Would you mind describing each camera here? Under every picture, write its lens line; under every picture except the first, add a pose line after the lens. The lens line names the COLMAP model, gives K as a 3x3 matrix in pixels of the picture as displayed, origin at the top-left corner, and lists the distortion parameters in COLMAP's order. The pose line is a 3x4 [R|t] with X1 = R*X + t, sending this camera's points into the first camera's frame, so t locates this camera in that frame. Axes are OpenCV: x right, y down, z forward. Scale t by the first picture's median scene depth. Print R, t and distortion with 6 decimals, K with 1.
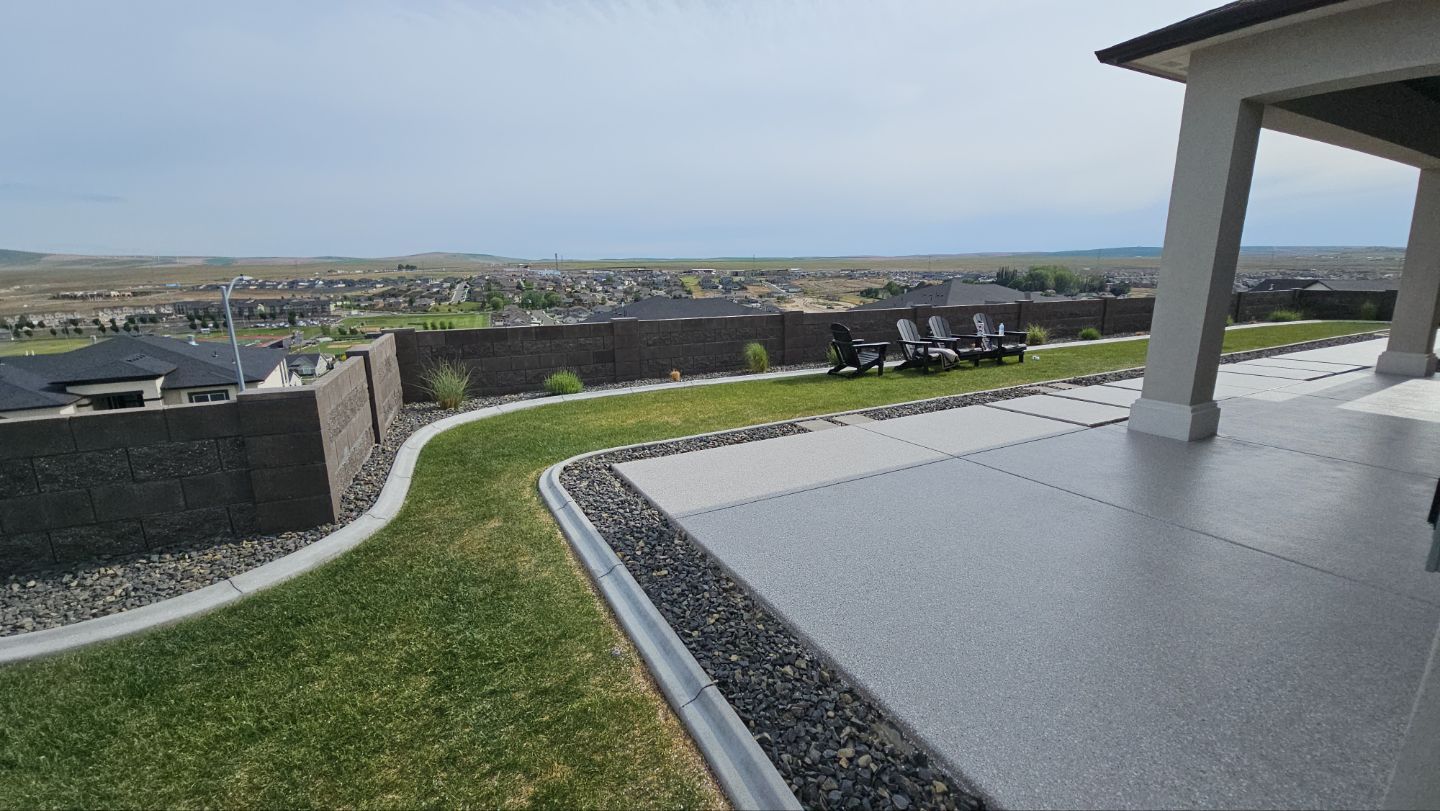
lens RADIAL K [[585.4, 0, 718.7], [0, 585.4, 405.8], [0, 0, 1]] dist [0.009748, -0.007955]
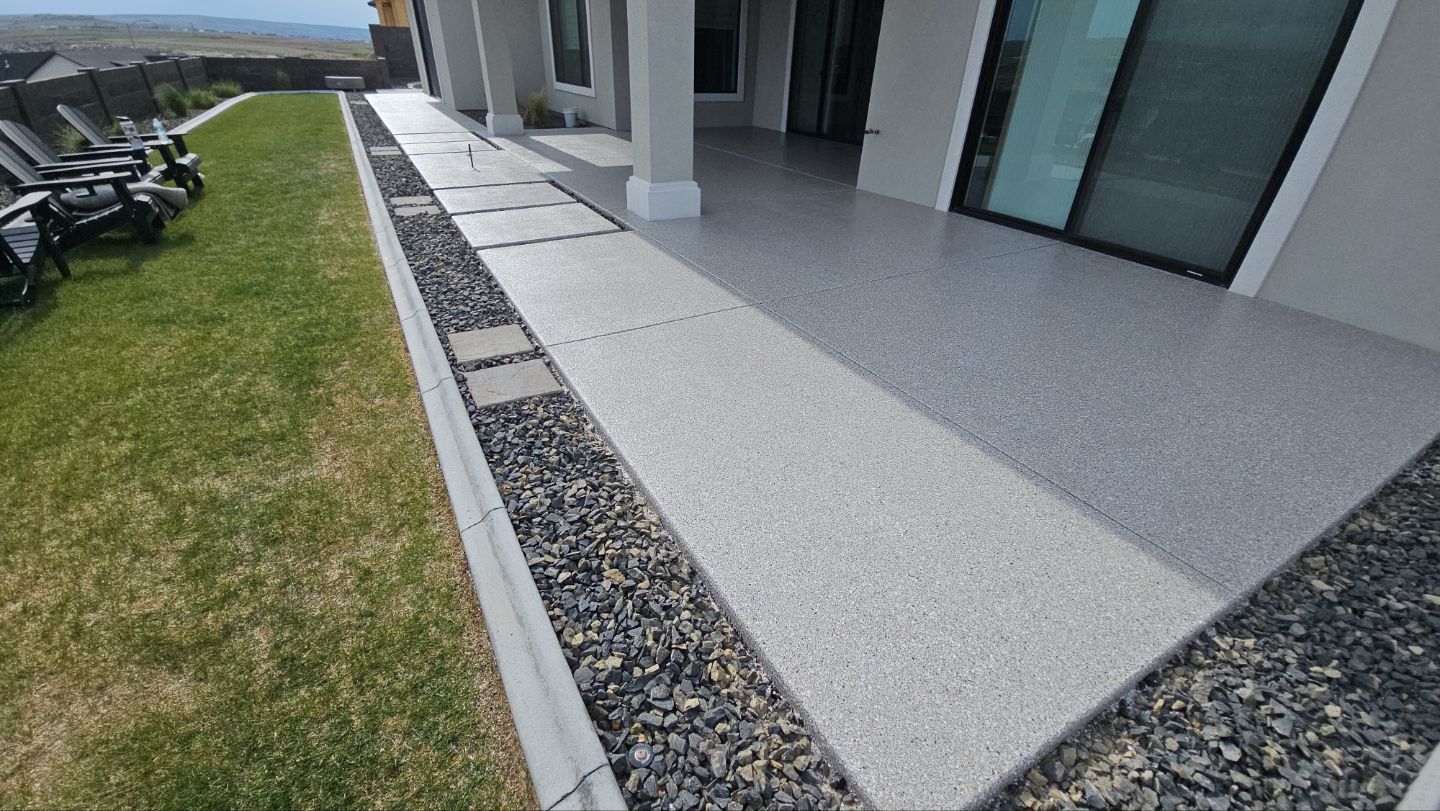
lens RADIAL K [[585.4, 0, 718.5], [0, 585.4, 404.6], [0, 0, 1]] dist [0.009748, -0.007955]
pose [[-0.036667, -0.501801, 0.864205, -0.252124], [0.188124, 0.845859, 0.499131, -0.157637], [-0.981461, 0.180879, 0.063386, 0.885075]]
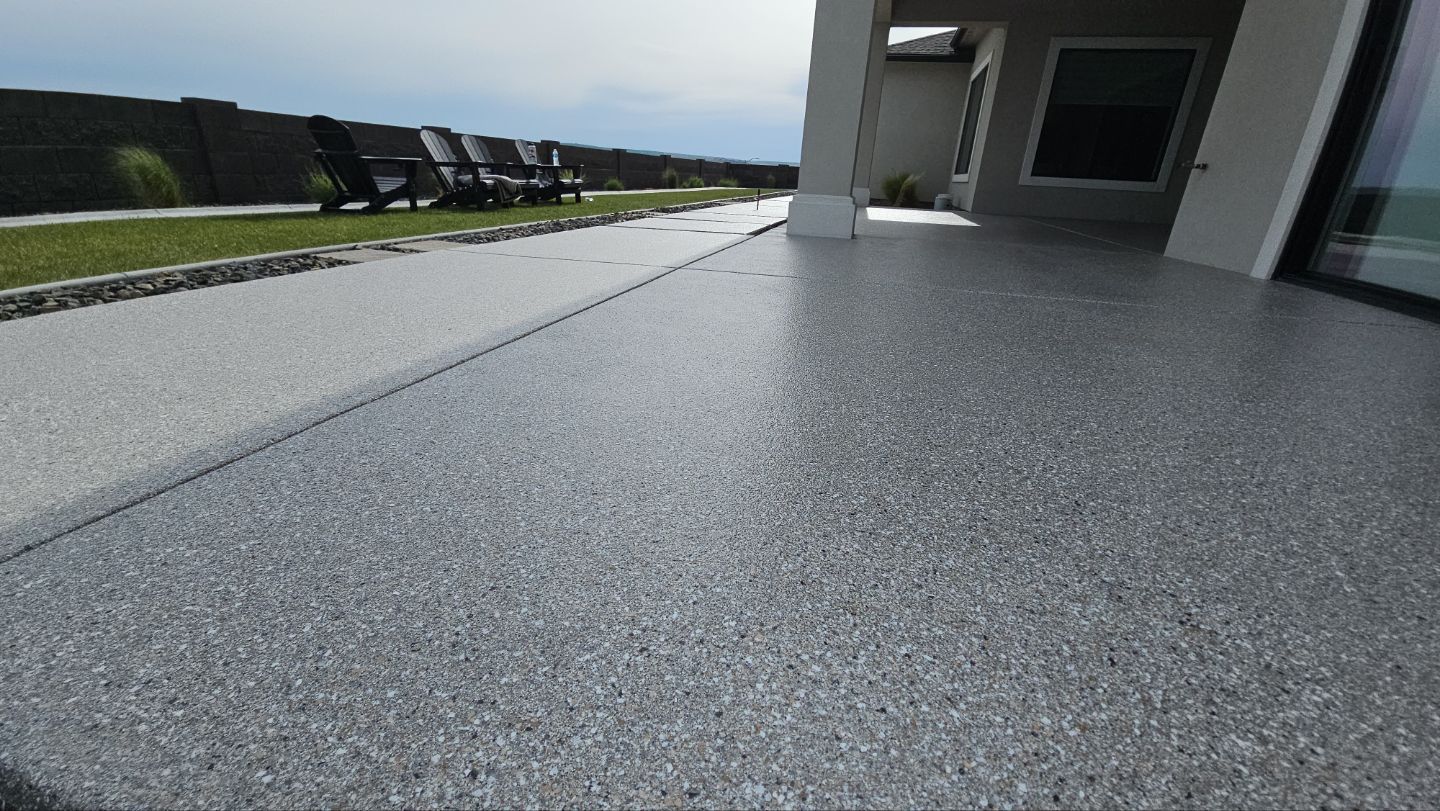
lens RADIAL K [[585.4, 0, 715.9], [0, 585.4, 400.4], [0, 0, 1]] dist [0.009748, -0.007955]
pose [[0.677483, -0.221228, 0.701481, -0.002253], [0.101588, 0.972700, 0.208651, 0.083602], [-0.728490, -0.070096, 0.681461, 0.492616]]
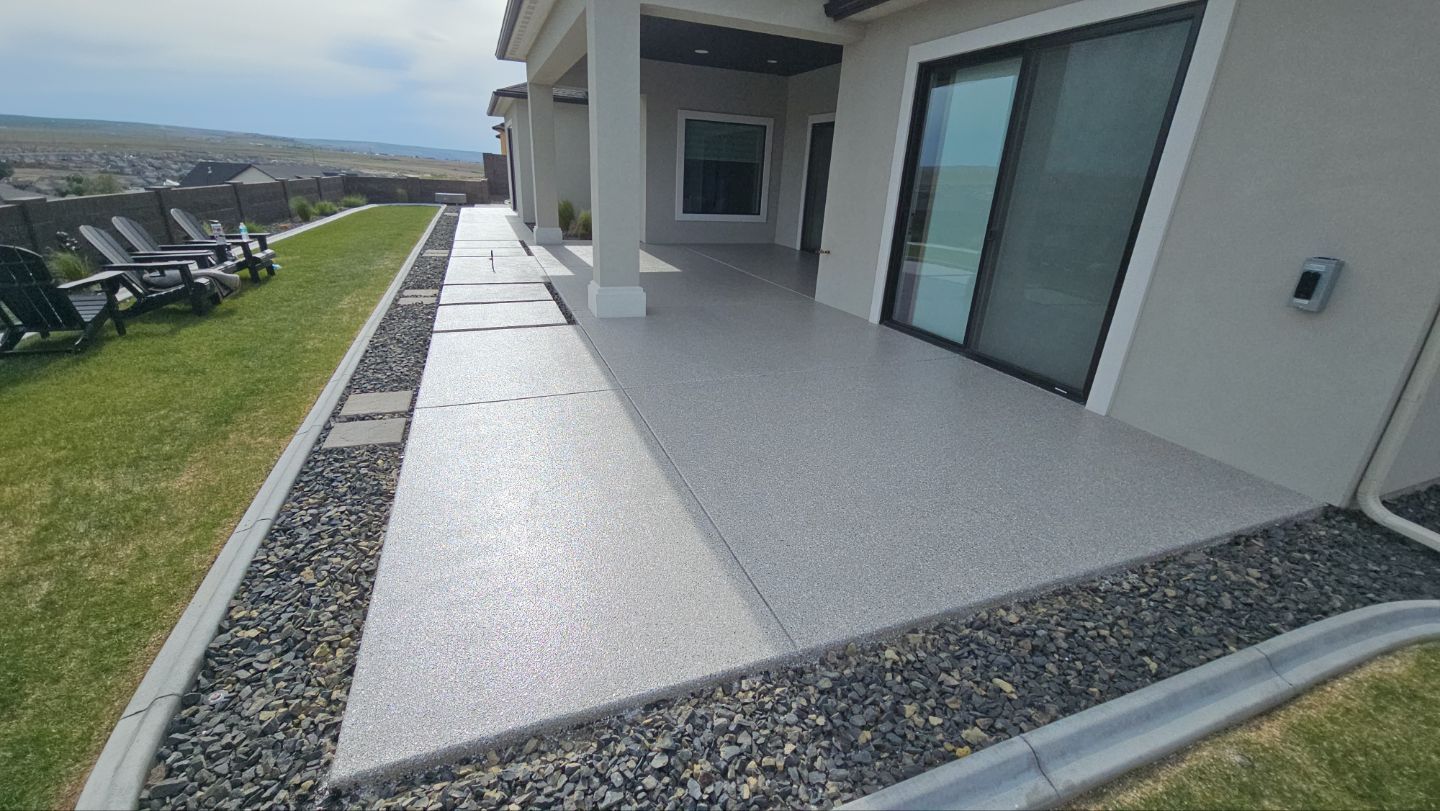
lens RADIAL K [[585.4, 0, 718.9], [0, 585.4, 402.8], [0, 0, 1]] dist [0.009748, -0.007955]
pose [[0.110960, -0.341616, 0.933266, -0.321306], [0.168968, 0.931878, 0.321019, -0.121988], [-0.979356, 0.122072, 0.161124, 0.631249]]
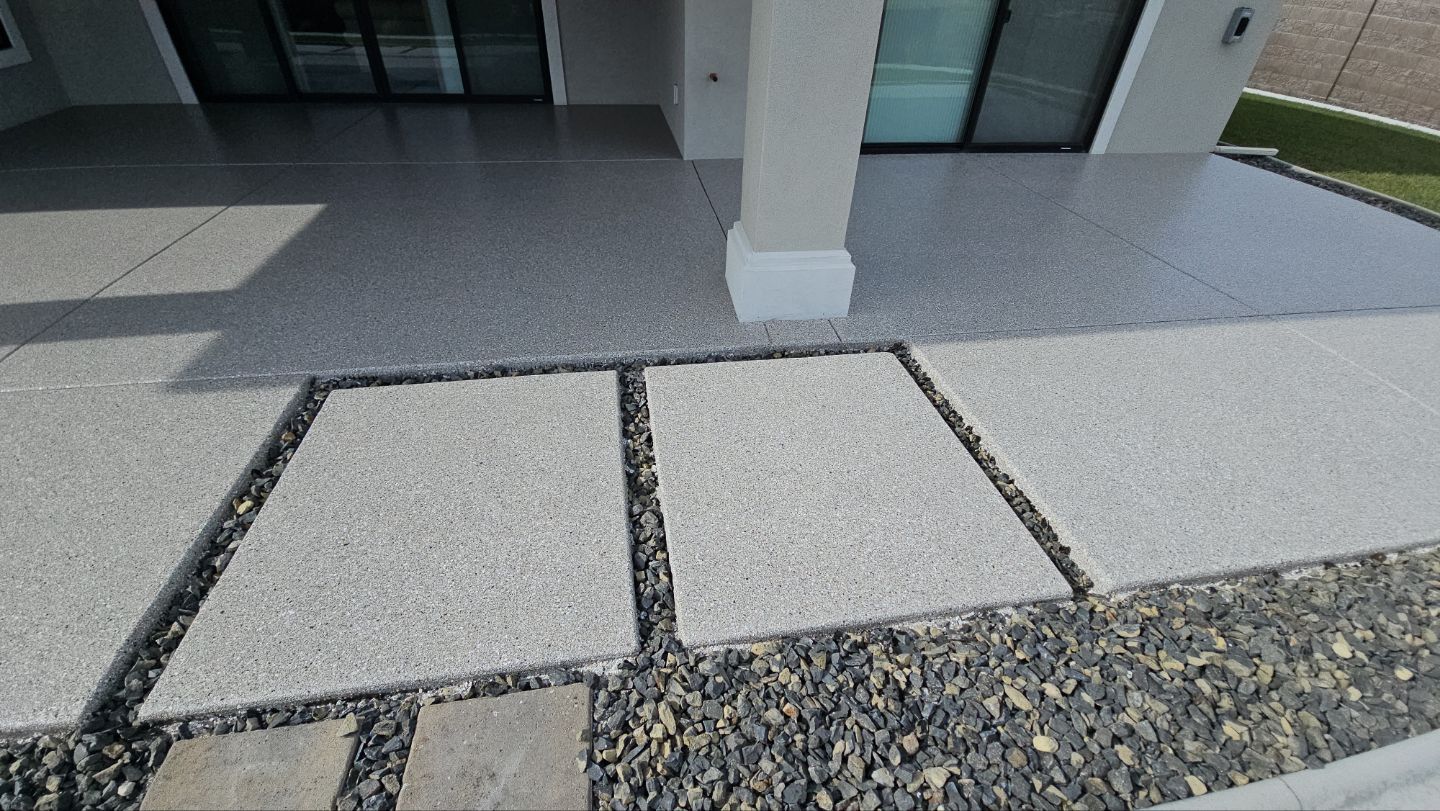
lens RADIAL K [[585.4, 0, 714.1], [0, 585.4, 401.5], [0, 0, 1]] dist [0.009748, -0.007955]
pose [[-0.949098, -0.196367, 0.246278, 0.670661], [0.053246, 0.670609, 0.739898, -0.280943], [-0.310447, 0.715349, -0.626018, 1.390370]]
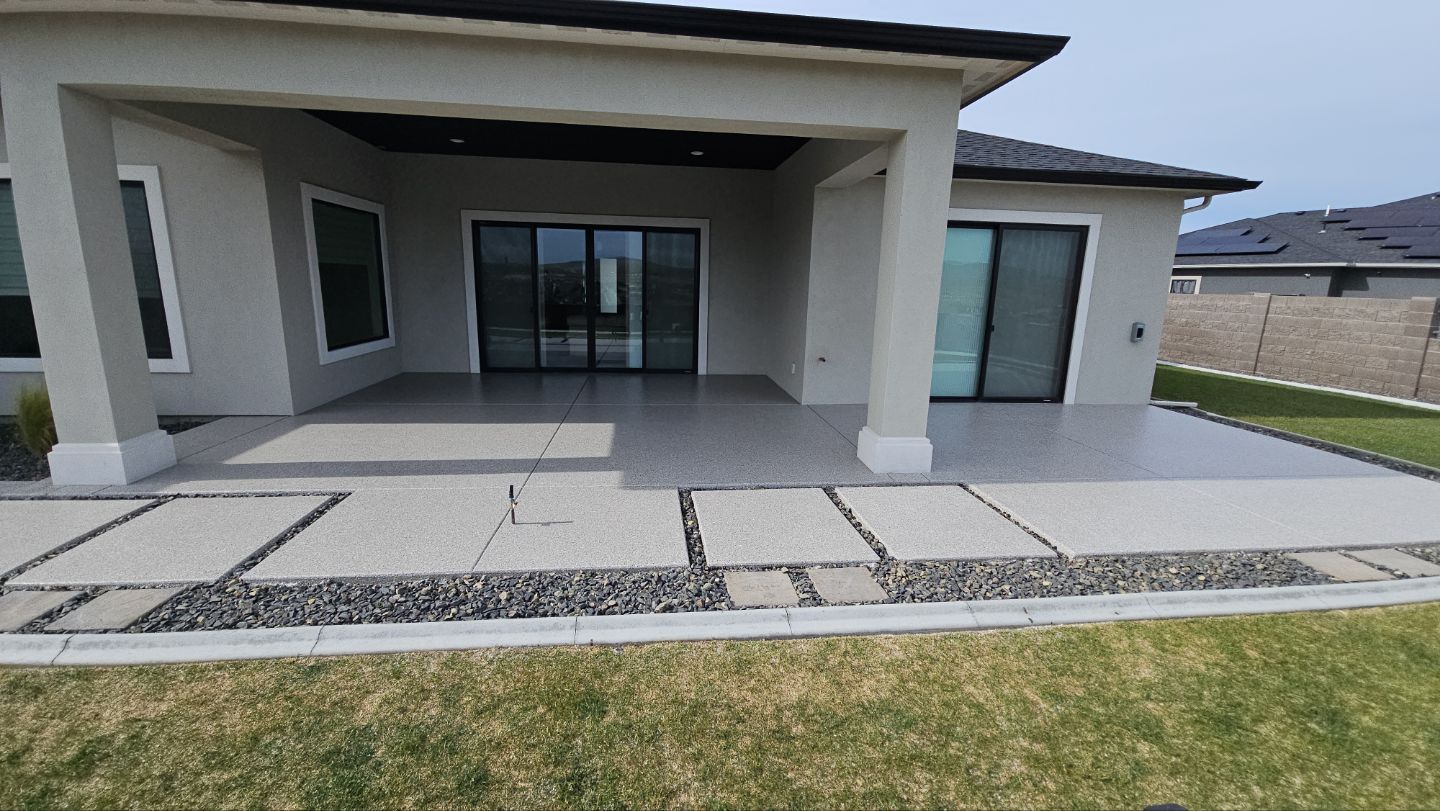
lens RADIAL K [[585.4, 0, 717.2], [0, 585.4, 400.4], [0, 0, 1]] dist [0.009748, -0.007955]
pose [[-0.933549, -0.081414, 0.349081, 0.700291], [0.066033, 0.918137, 0.390724, -0.445841], [-0.352314, 0.387811, -0.851750, 1.855986]]
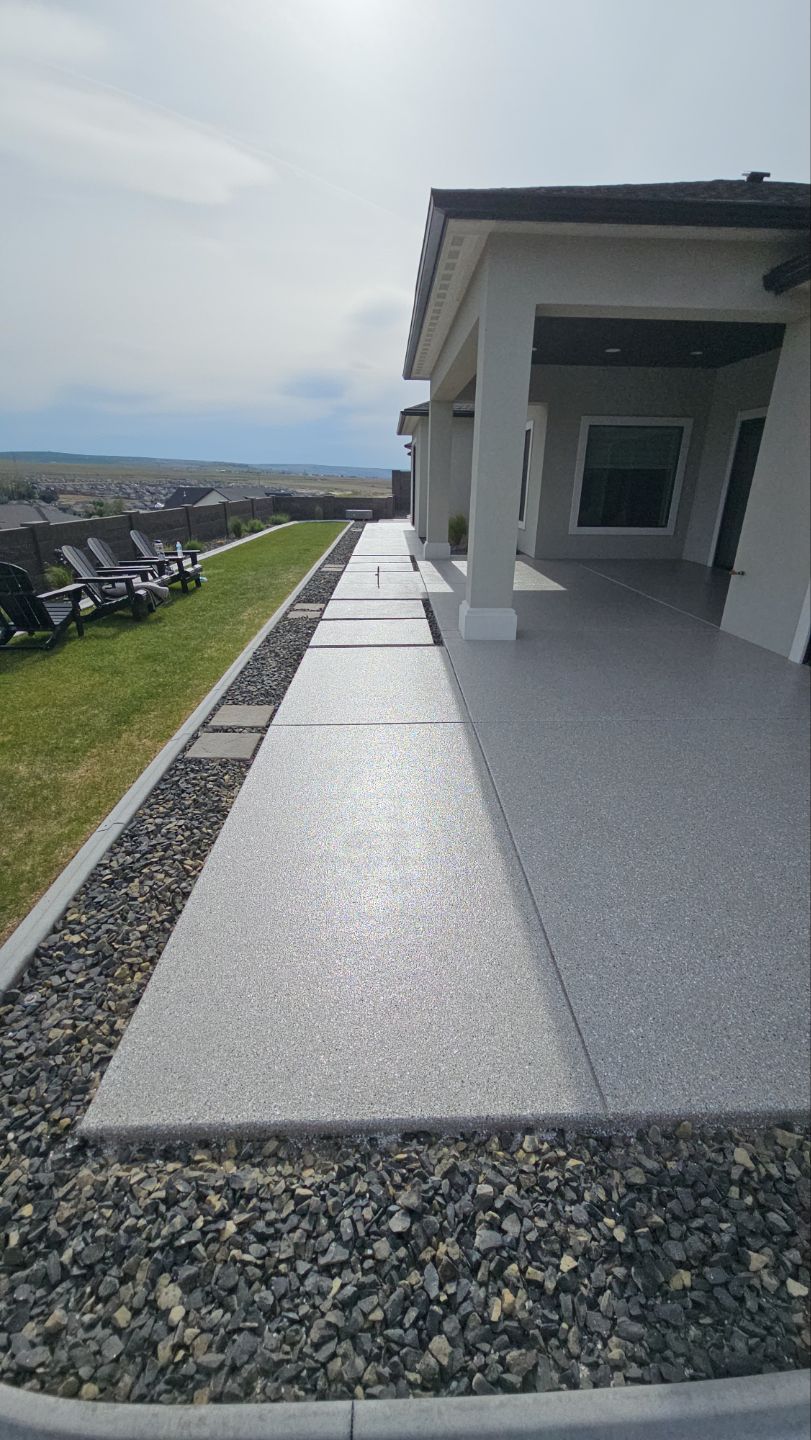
lens RADIAL K [[585.4, 0, 407.9], [0, 585.4, 716.5], [0, 0, 1]] dist [0.009748, -0.007955]
pose [[0.436732, -0.319789, 0.840833, -0.251454], [0.179271, 0.946874, 0.267005, -0.125714], [-0.881548, 0.034127, 0.470859, 0.607745]]
